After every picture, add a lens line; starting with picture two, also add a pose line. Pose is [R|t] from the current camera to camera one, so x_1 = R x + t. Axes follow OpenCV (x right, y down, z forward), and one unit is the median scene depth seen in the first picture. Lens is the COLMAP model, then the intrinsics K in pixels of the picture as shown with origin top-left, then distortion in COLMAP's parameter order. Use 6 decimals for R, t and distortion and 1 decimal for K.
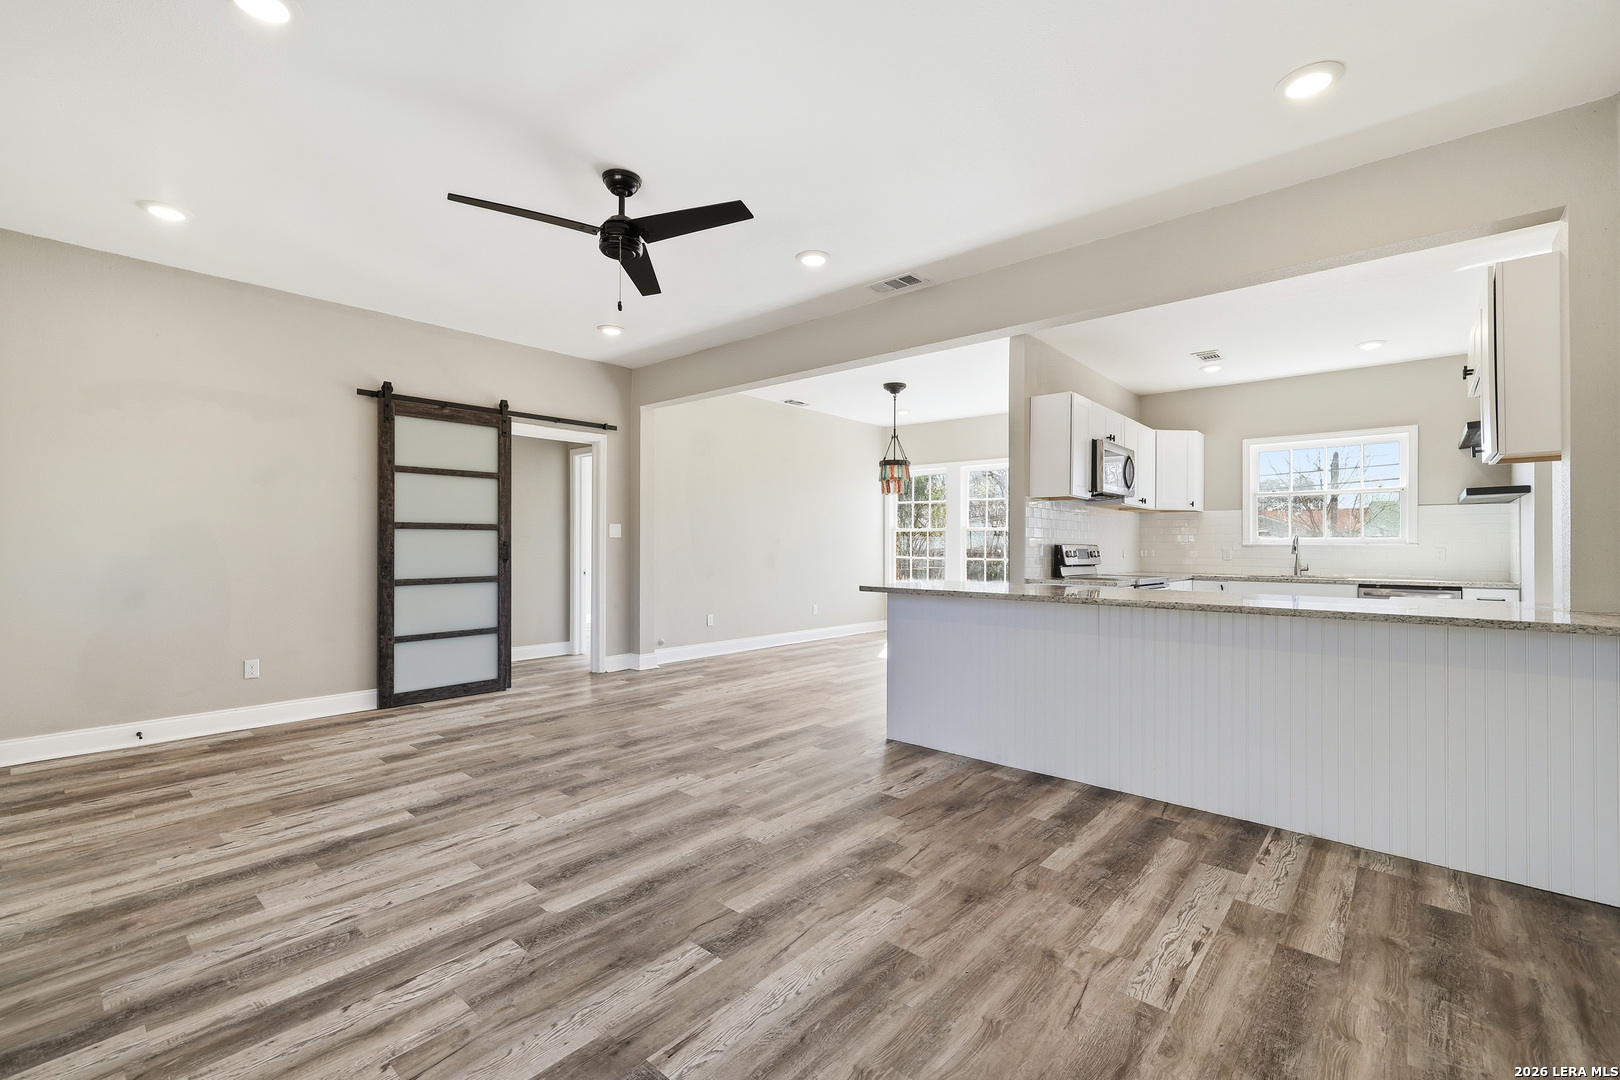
lens RADIAL K [[696.4, 0, 812.2], [0, 696.4, 532.0], [0, 0, 1]] dist [0.004044, -0.000213]
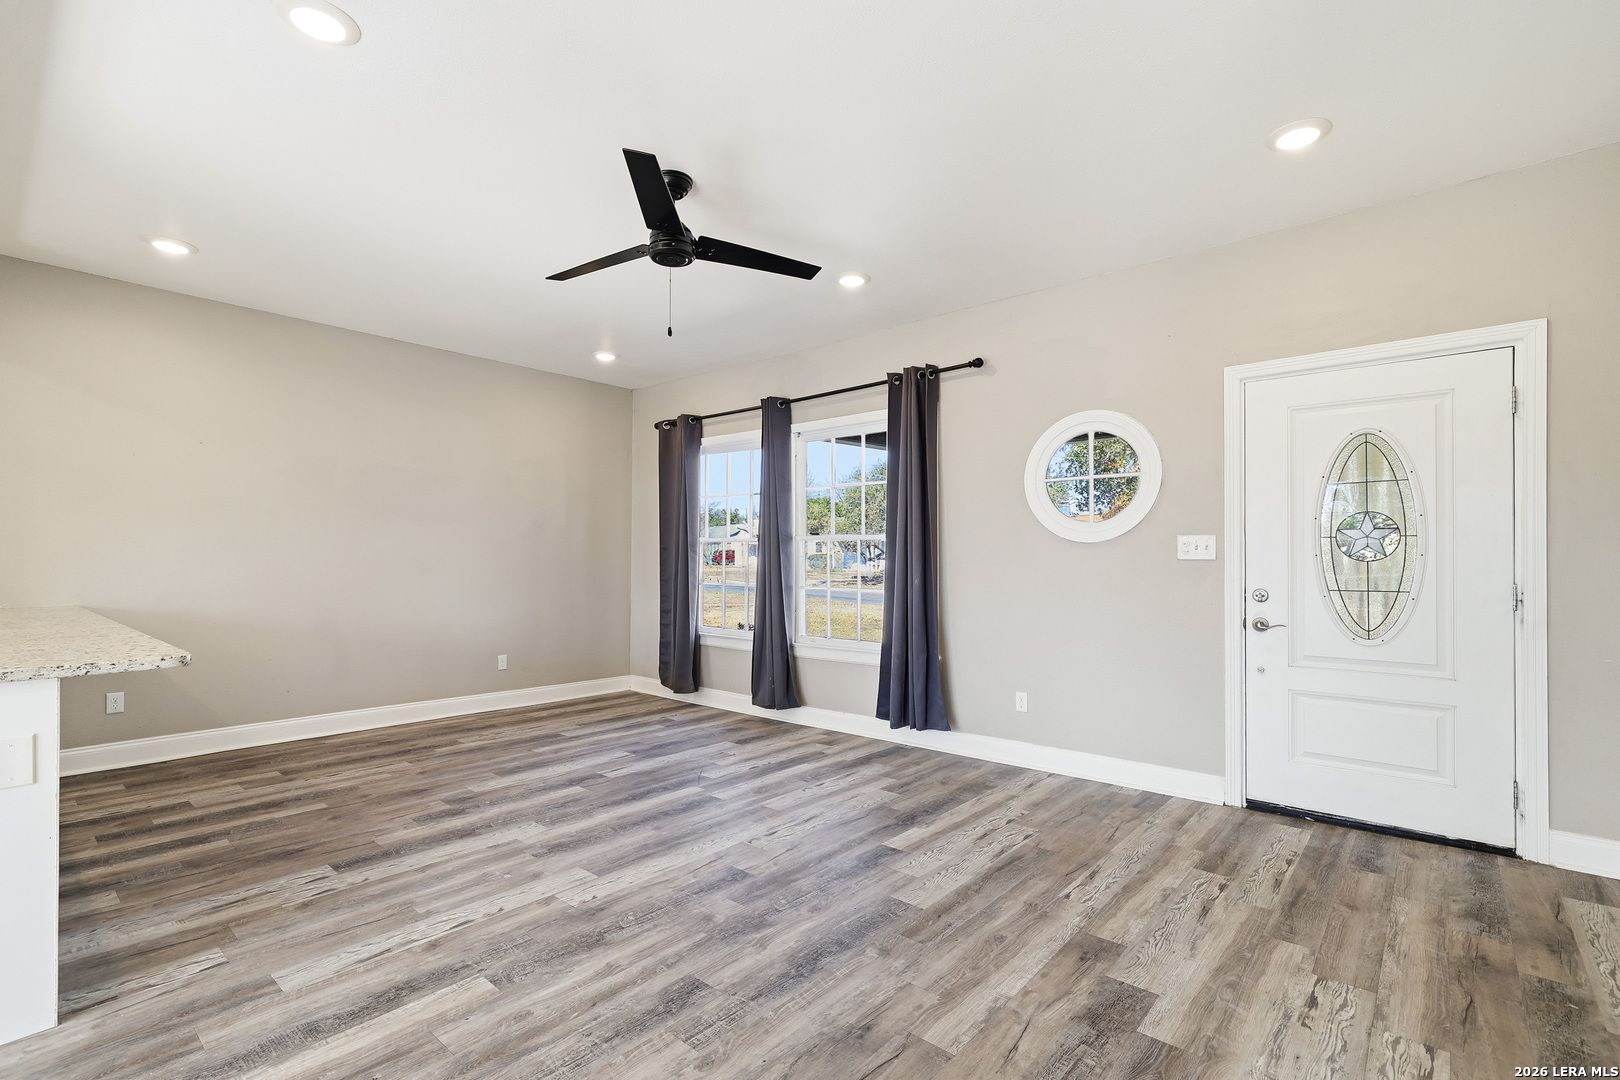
lens RADIAL K [[723.5, 0, 833.2], [0, 723.5, 530.1], [0, 0, 1]] dist [0.004355, -0.002107]
pose [[-0.999196, -0.010755, -0.038633, -0.280893], [-0.008349, 0.998047, -0.061912, 0.022090], [0.039223, -0.061539, -0.997334, 1.232472]]
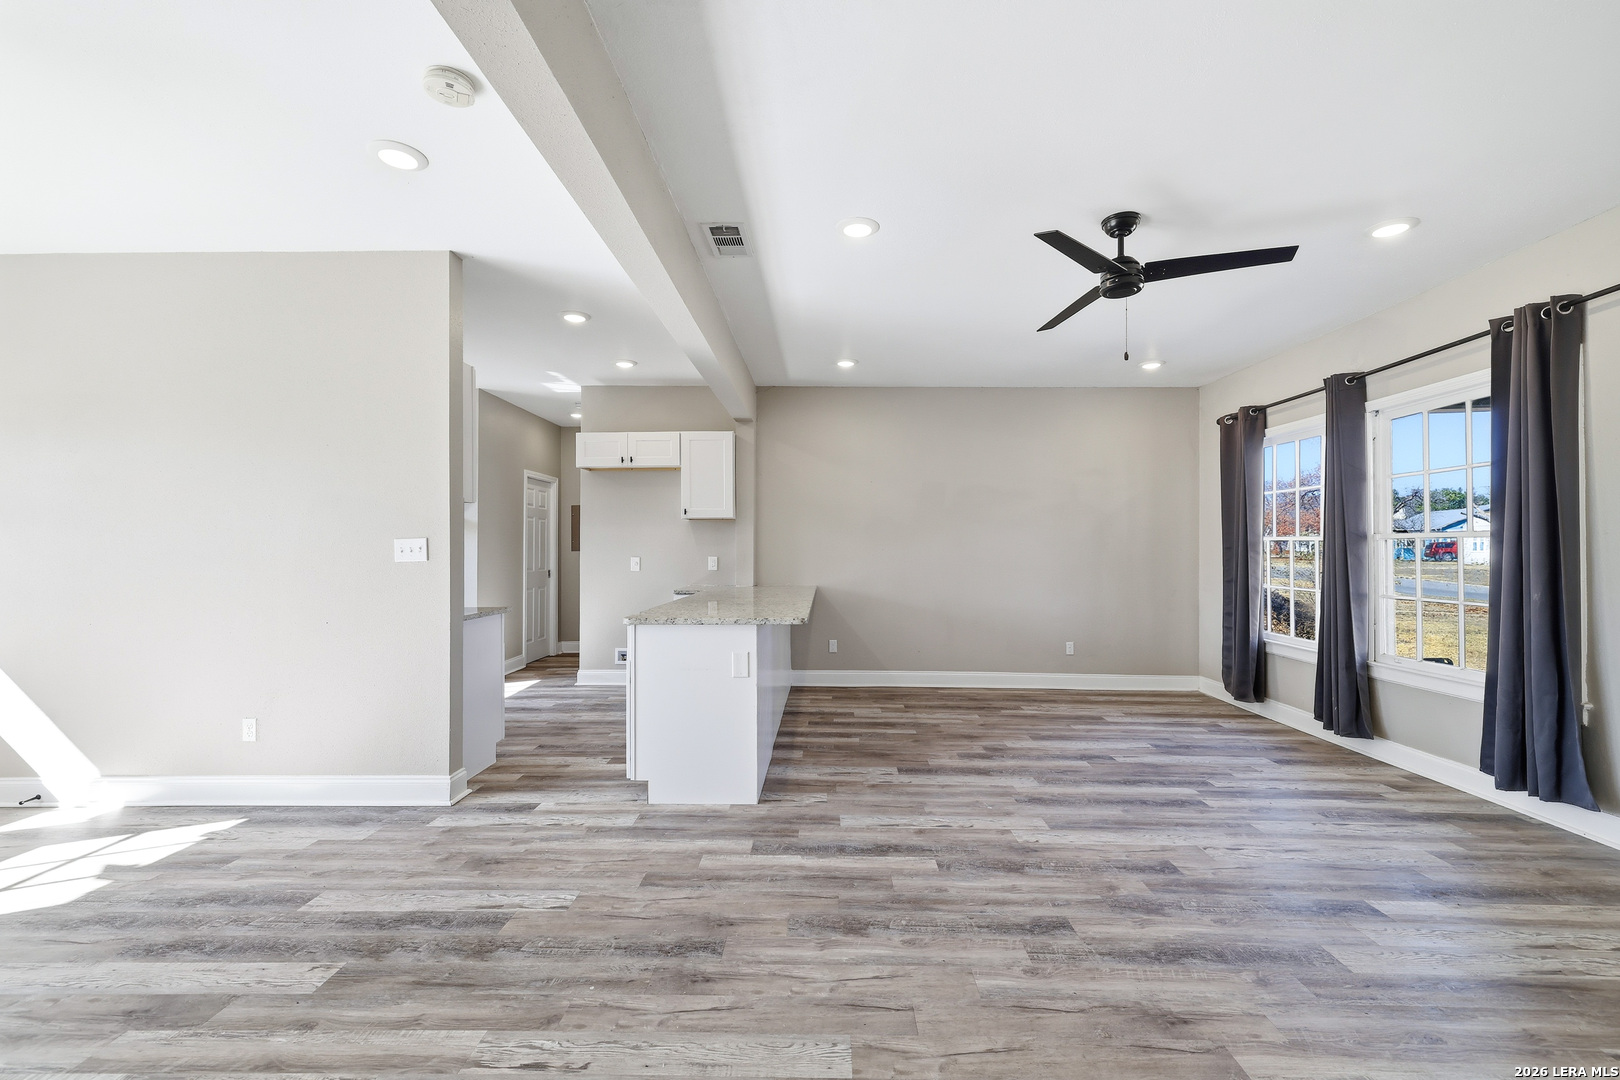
lens RADIAL K [[696.4, 0, 807.5], [0, 696.4, 536.3], [0, 0, 1]] dist [0.004044, -0.000213]
pose [[-0.648063, 0.010836, 0.761509, -0.475251], [-0.015614, 0.999500, -0.027510, 0.000508], [-0.761426, -0.029718, -0.647570, 1.262258]]
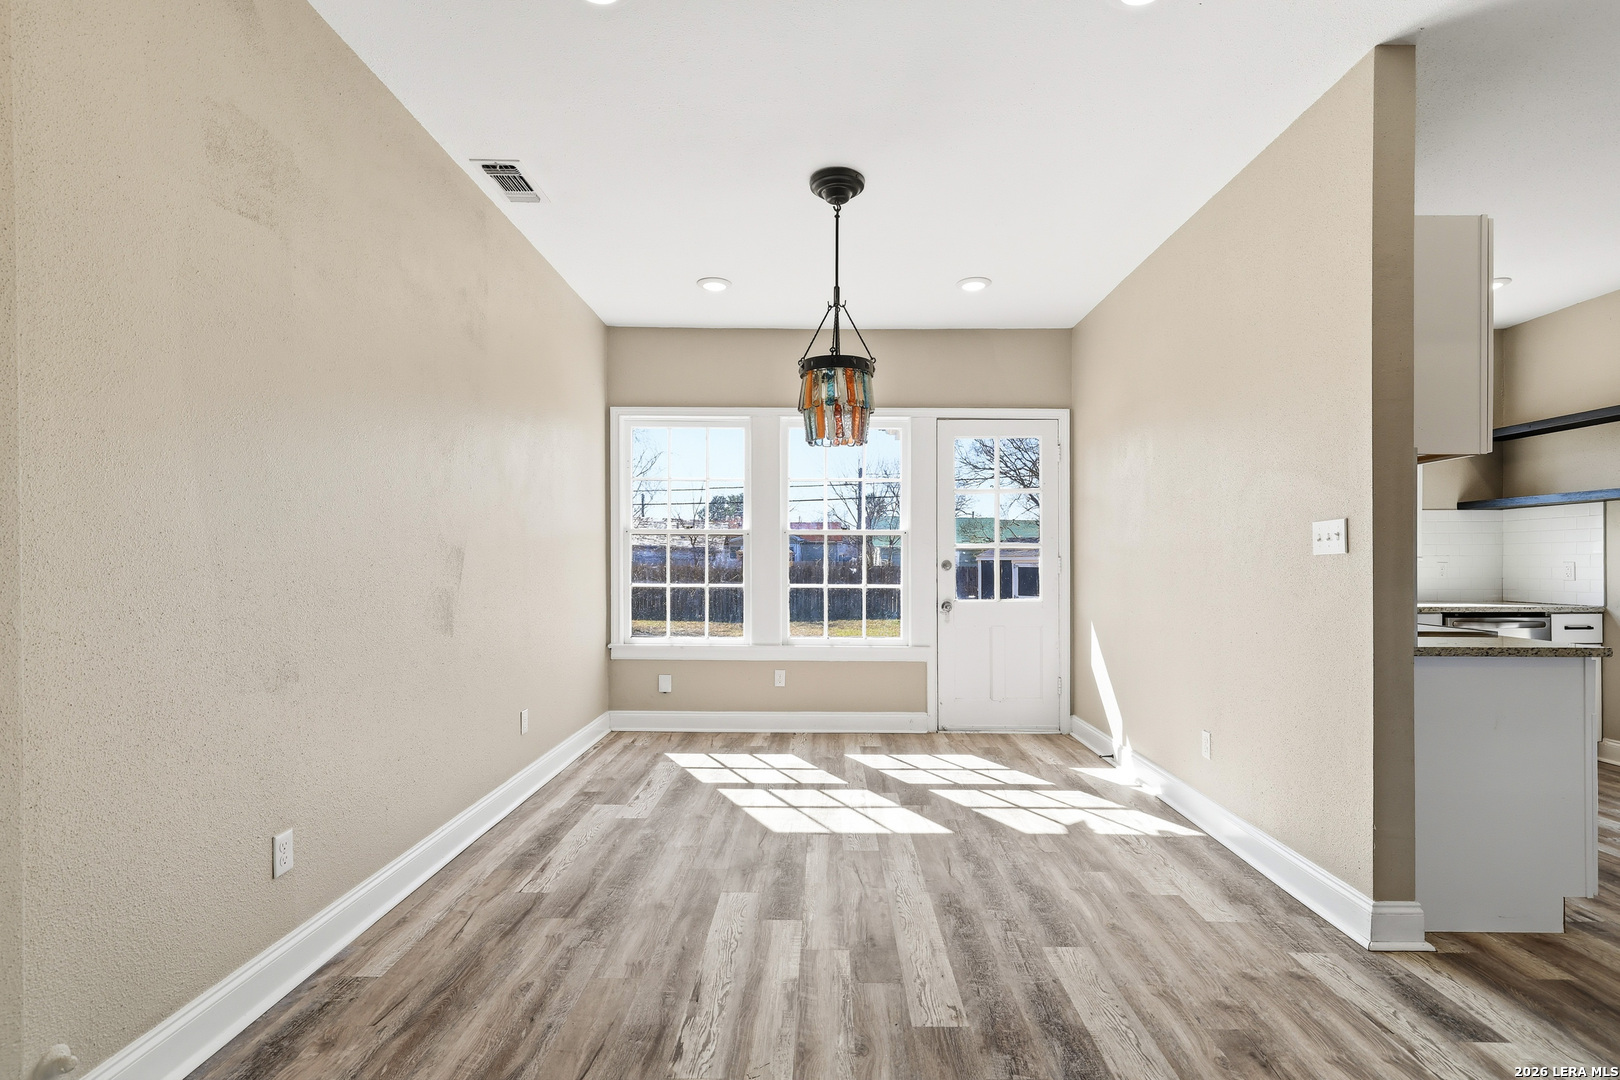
lens RADIAL K [[746.4, 0, 826.1], [0, 746.4, 559.0], [0, 0, 1]] dist [0.002532, 0.000740]
pose [[0.747116, -0.005522, 0.664671, -0.265887], [-0.011275, 0.999716, 0.020980, 0.008898], [-0.664598, -0.023168, 0.746842, 0.955745]]
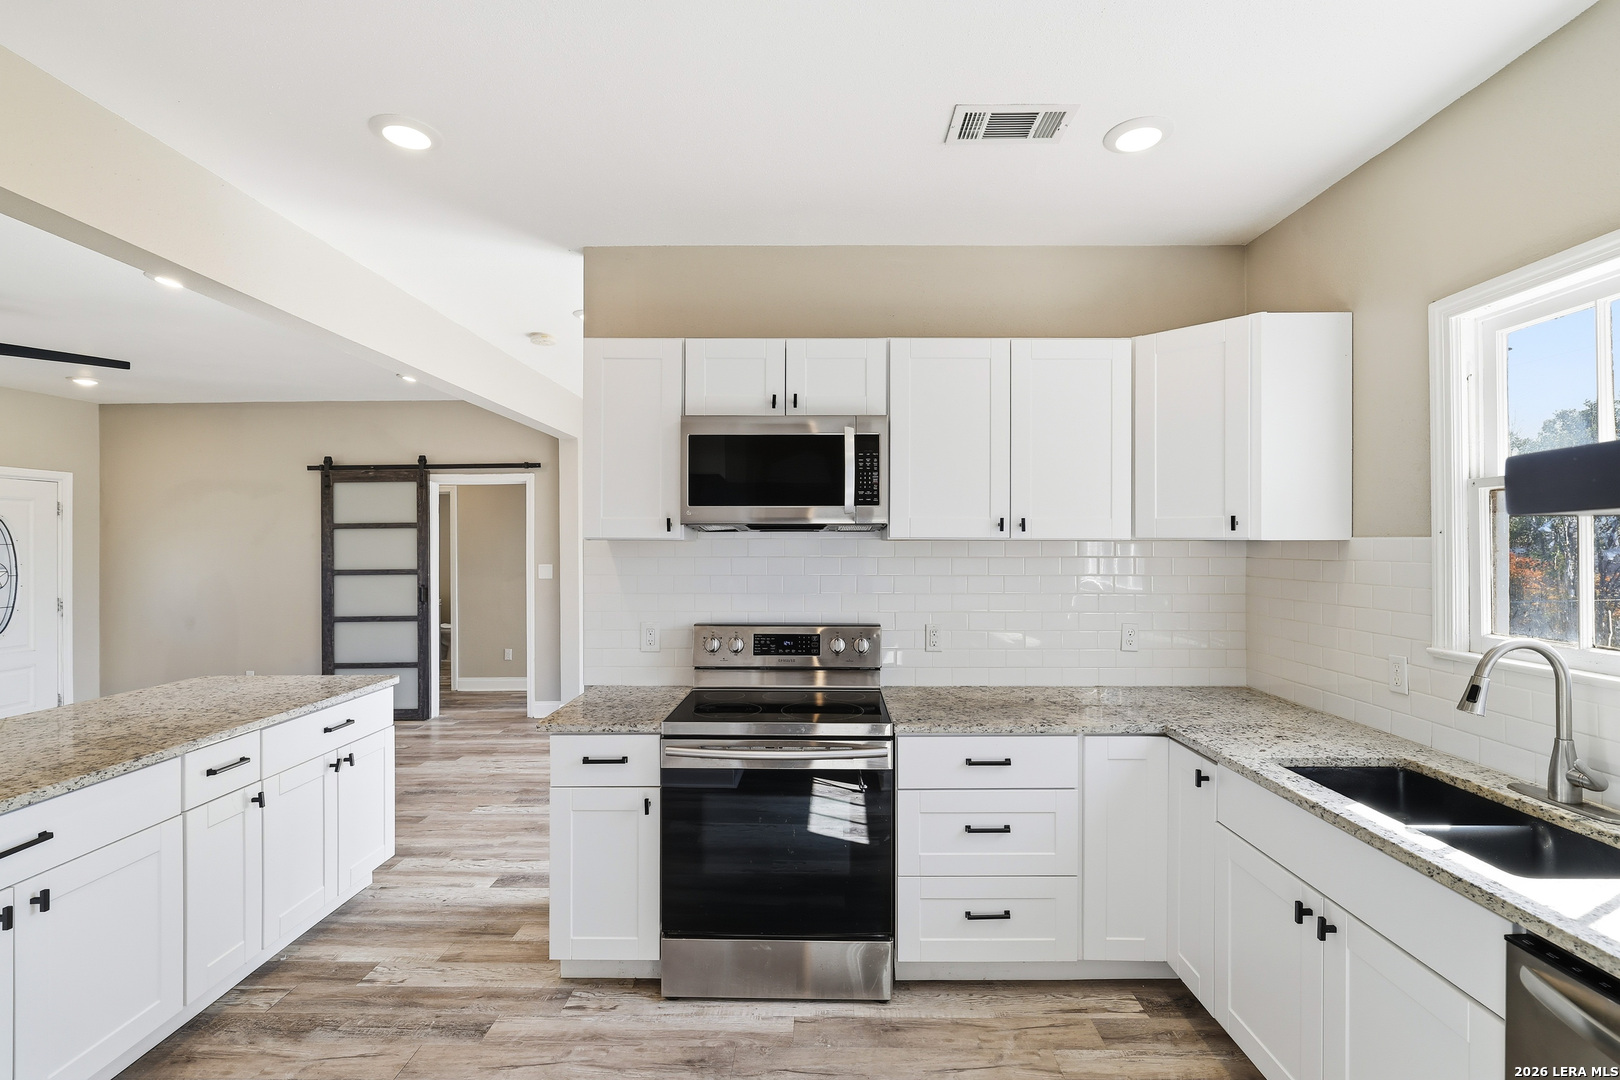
lens RADIAL K [[730.2, 0, 794.6], [0, 730.2, 537.1], [0, 0, 1]] dist [0.005388, 0.000611]
pose [[0.651470, -0.017408, -0.758475, 0.918969], [0.022143, 0.999747, -0.003927, -0.049403], [0.758351, -0.014237, 0.651691, 0.787642]]
